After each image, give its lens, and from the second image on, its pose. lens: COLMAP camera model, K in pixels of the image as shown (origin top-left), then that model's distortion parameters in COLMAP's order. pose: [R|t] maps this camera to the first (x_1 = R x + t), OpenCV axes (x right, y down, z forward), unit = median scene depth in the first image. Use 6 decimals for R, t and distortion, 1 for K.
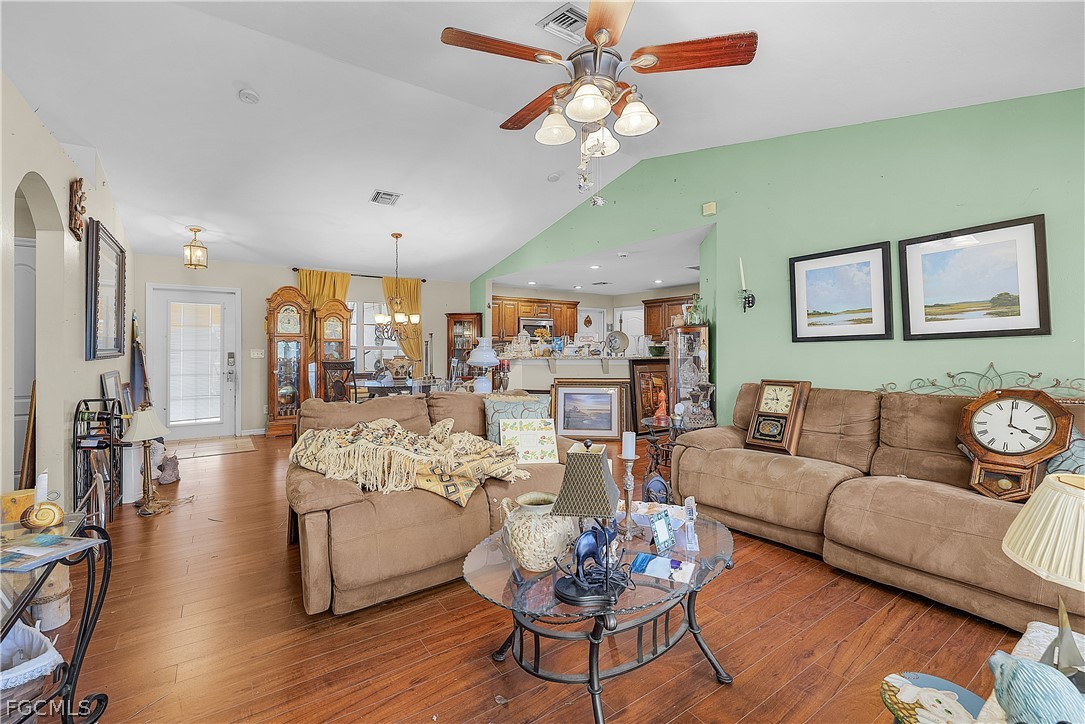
lens RADIAL K [[460.5, 0, 542.5], [0, 460.5, 362.0], [0, 0, 1]] dist [0.000121, -0.000037]
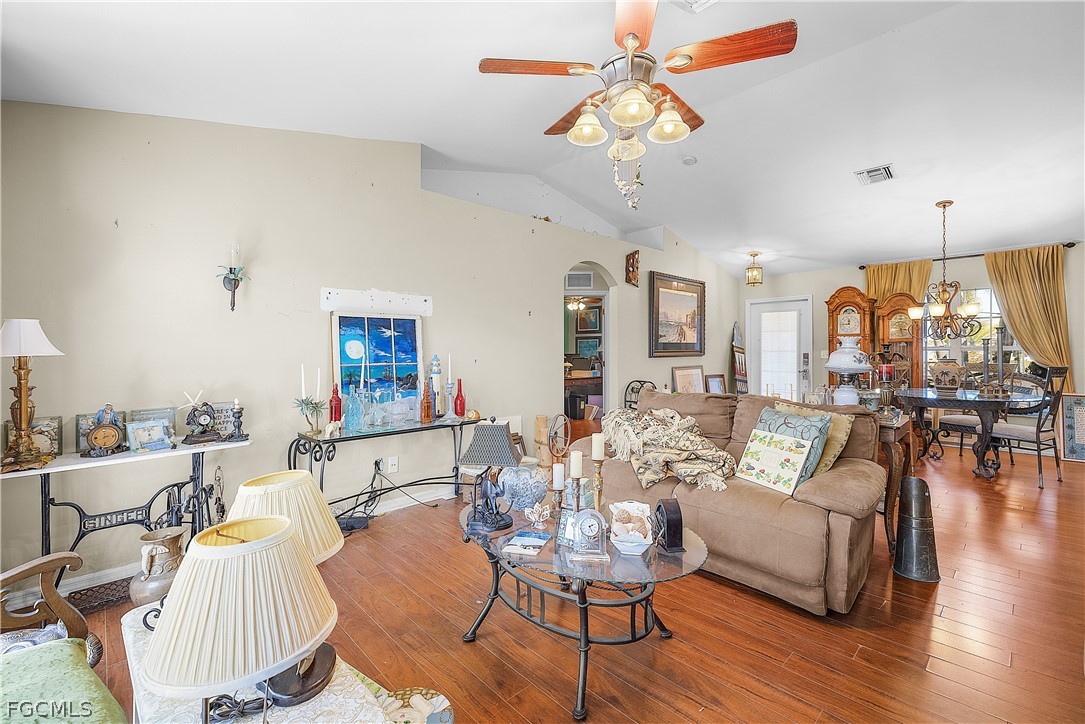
lens RADIAL K [[460.5, 0, 542.5], [0, 460.5, 362.0], [0, 0, 1]] dist [0.000121, -0.000037]
pose [[0.167261, 0.025184, -0.985591, 0.333470], [-0.025774, 0.999444, 0.021164, -0.007083], [0.985576, 0.021863, 0.167817, 0.200204]]
